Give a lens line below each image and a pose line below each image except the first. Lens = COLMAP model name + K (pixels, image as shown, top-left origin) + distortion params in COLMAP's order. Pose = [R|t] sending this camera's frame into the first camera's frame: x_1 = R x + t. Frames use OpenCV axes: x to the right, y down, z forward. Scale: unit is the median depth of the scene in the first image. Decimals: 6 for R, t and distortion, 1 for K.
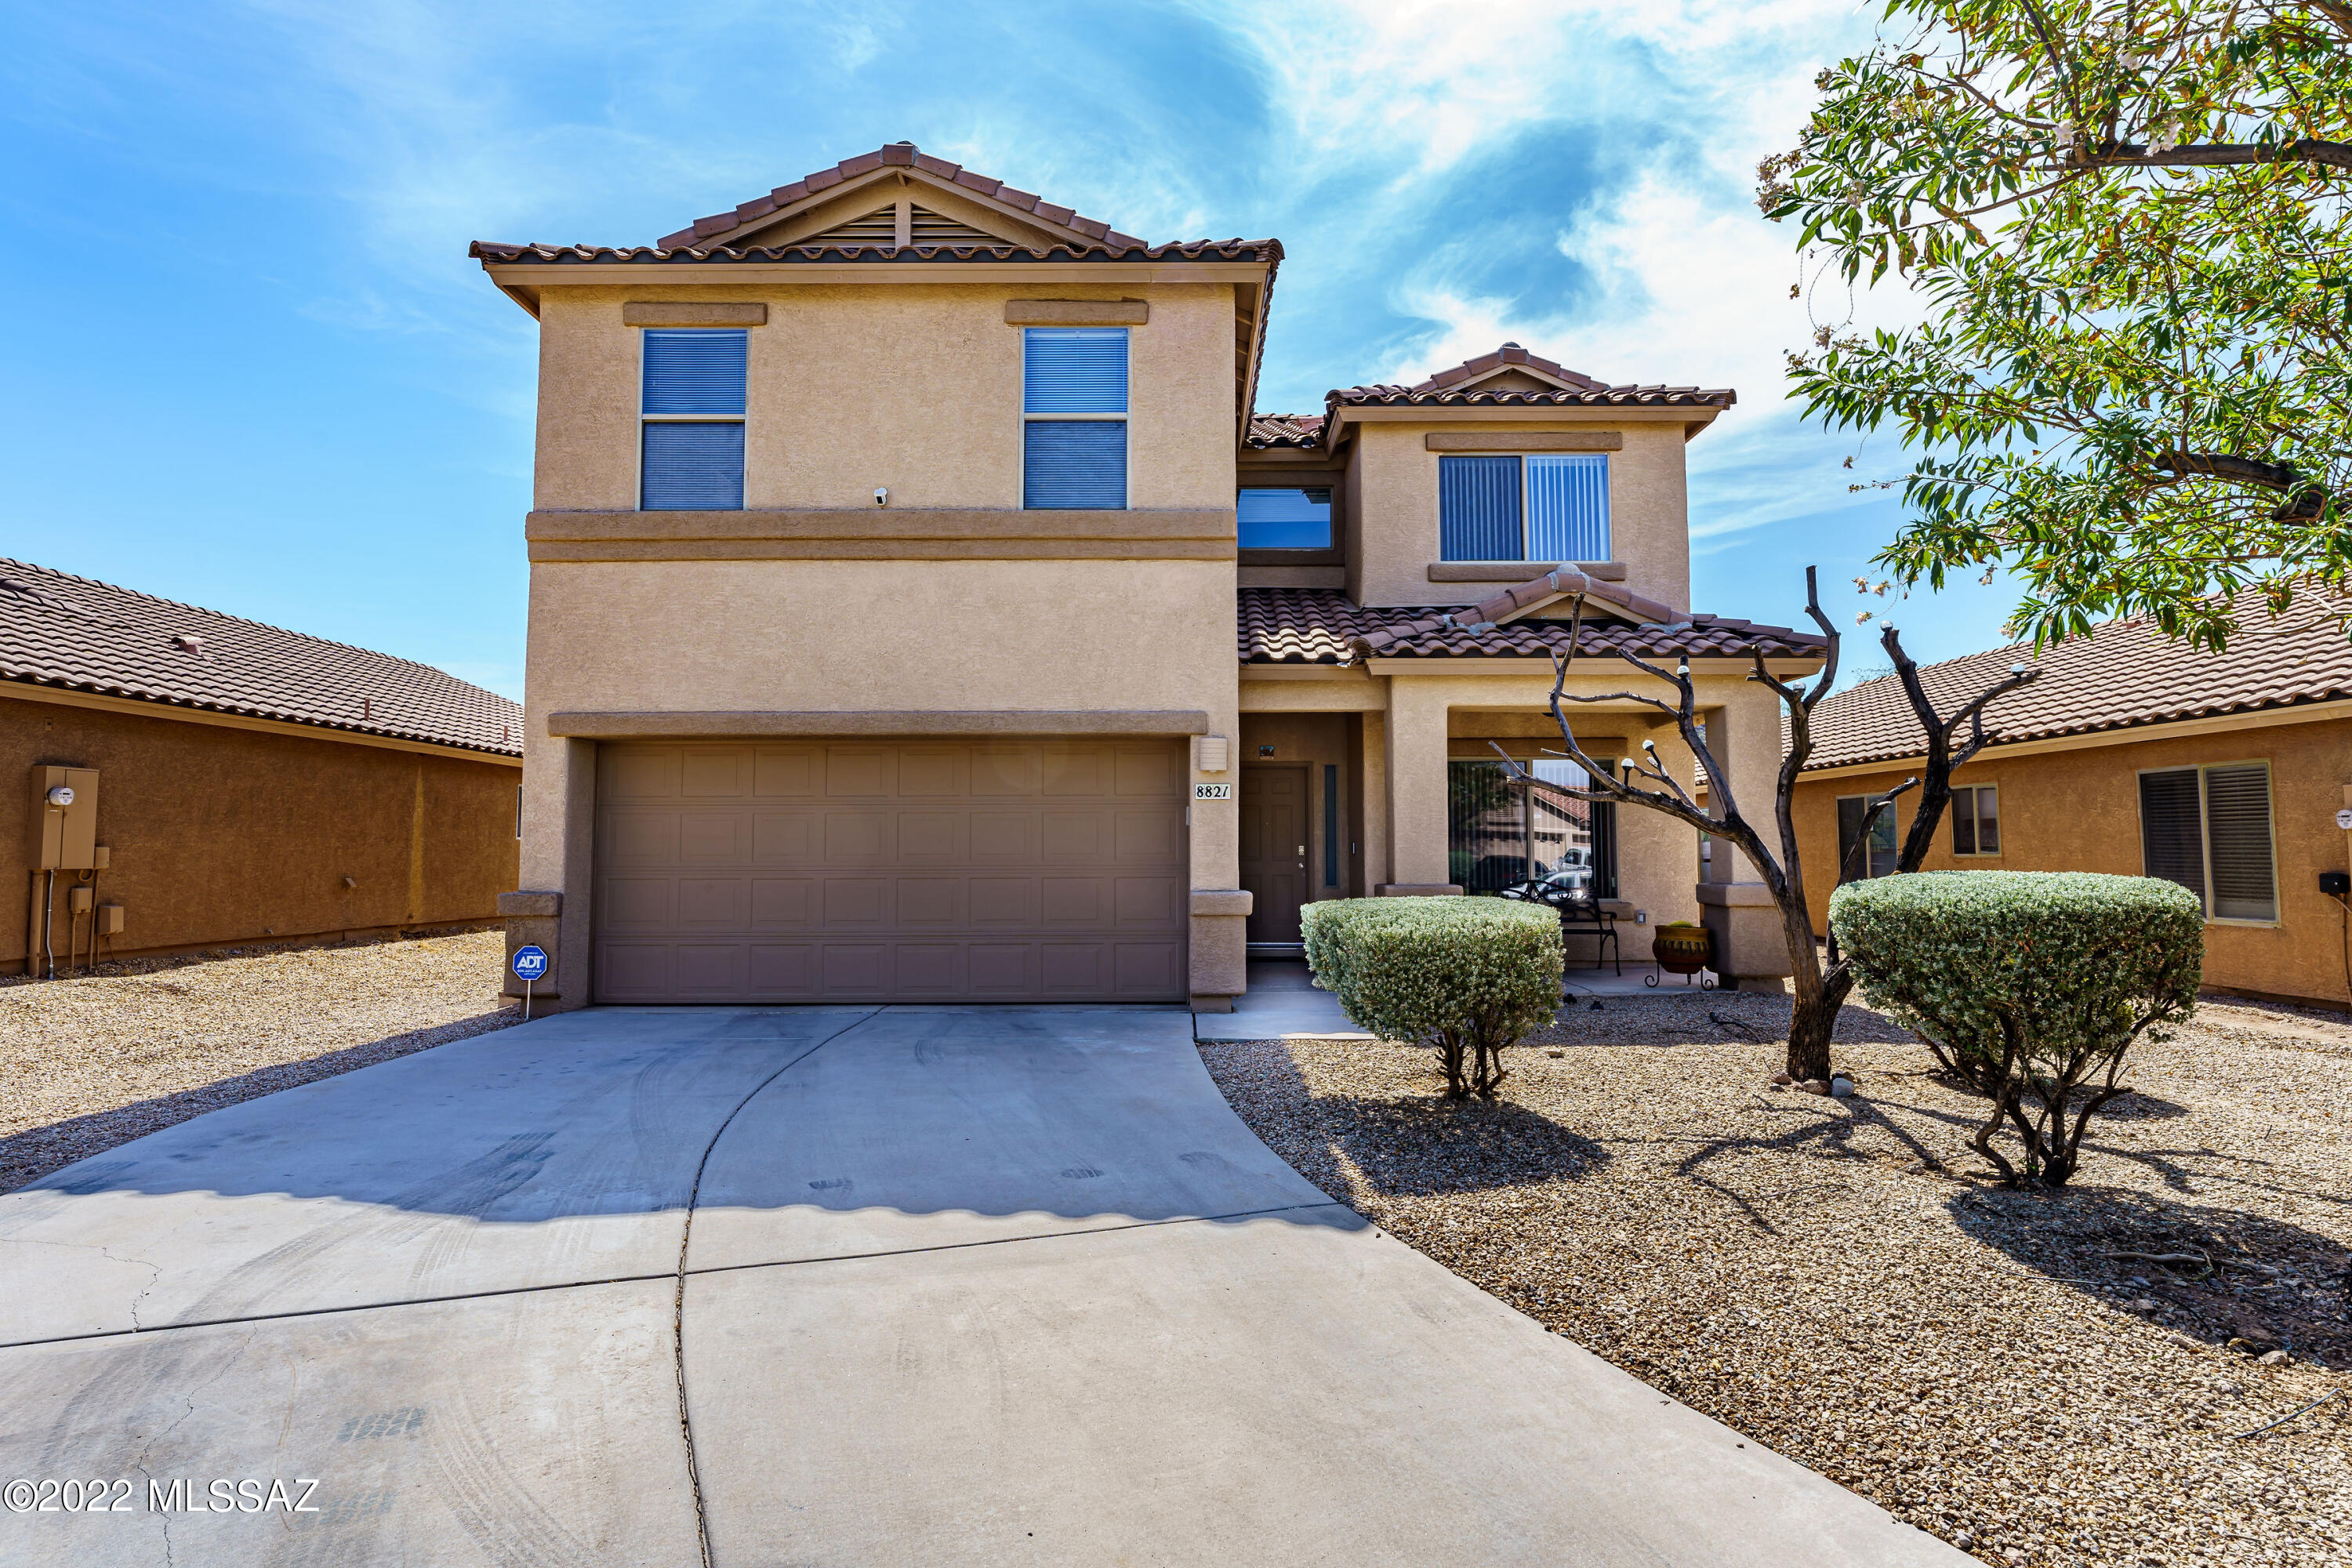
lens RADIAL K [[1206.4, 0, 1176.0], [0, 1206.4, 784.0], [0, 0, 1]] dist [-0.002314, -0.000248]
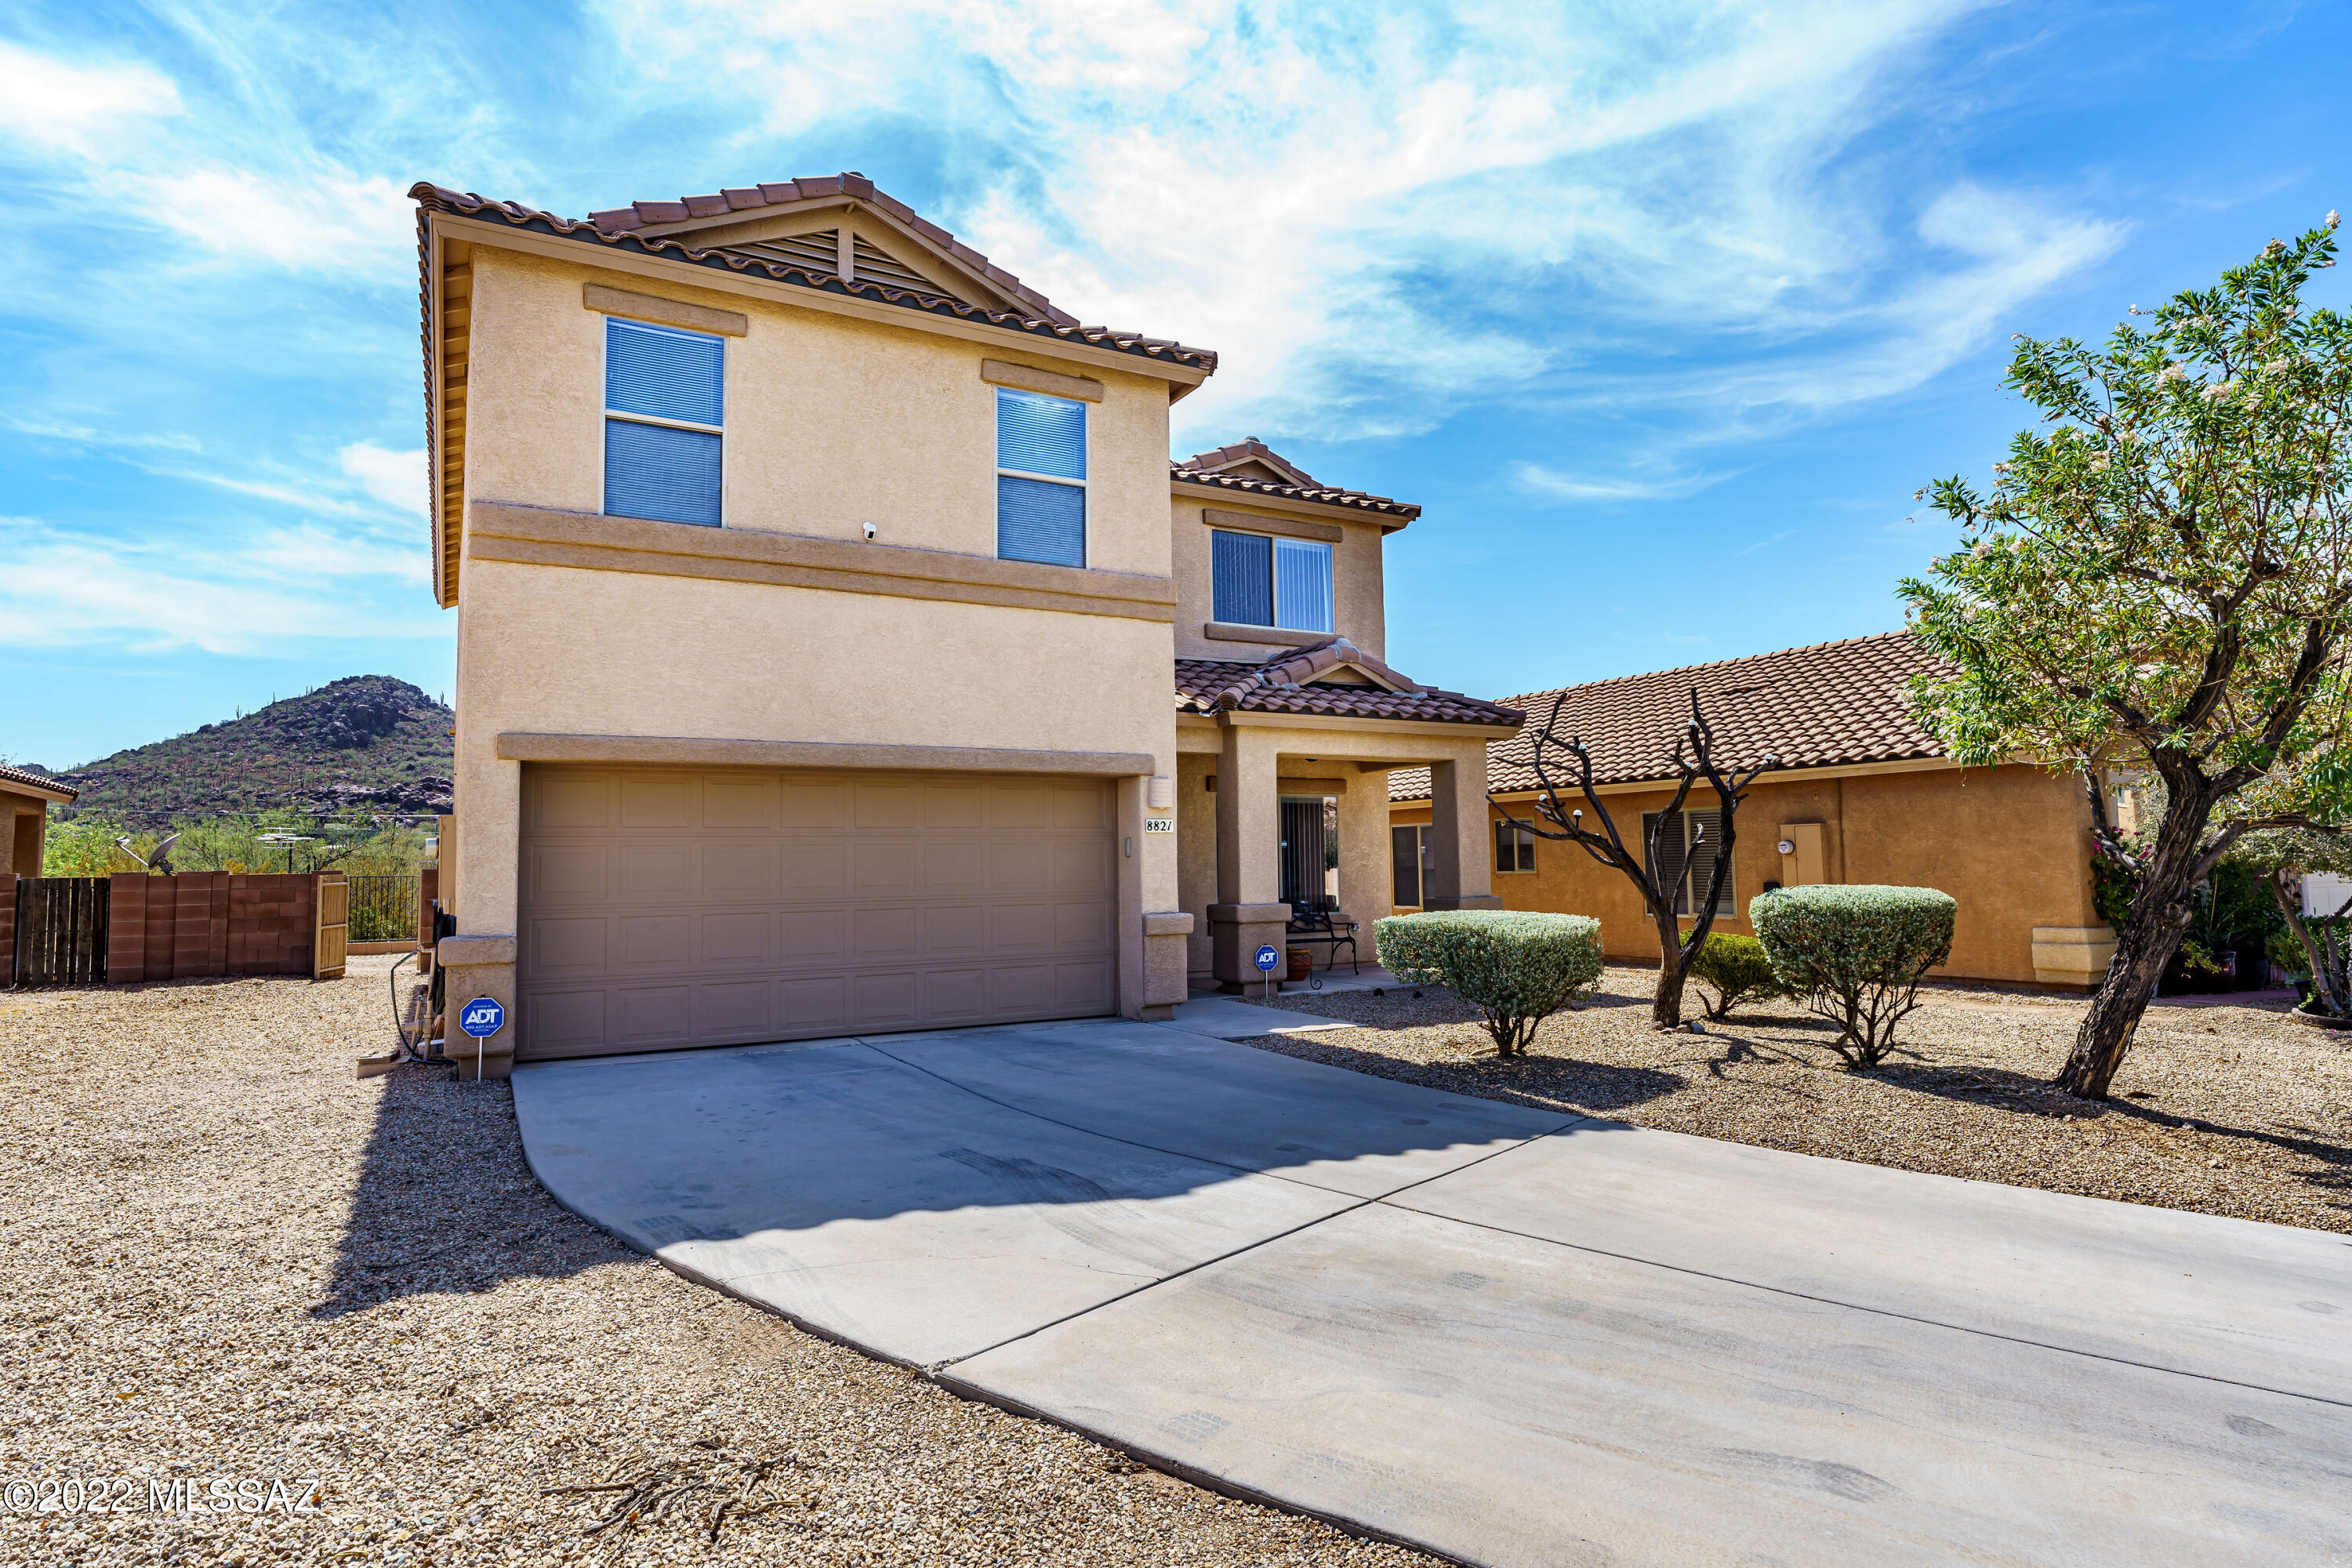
lens RADIAL K [[1290.5, 0, 1176.0], [0, 1290.5, 784.0], [0, 0, 1]] dist [-0.000416, -0.000413]
pose [[0.869685, 0.021232, 0.493150, -0.546408], [-0.015796, 0.999760, -0.015187, -0.014688], [-0.493354, 0.005418, 0.869811, -0.063014]]
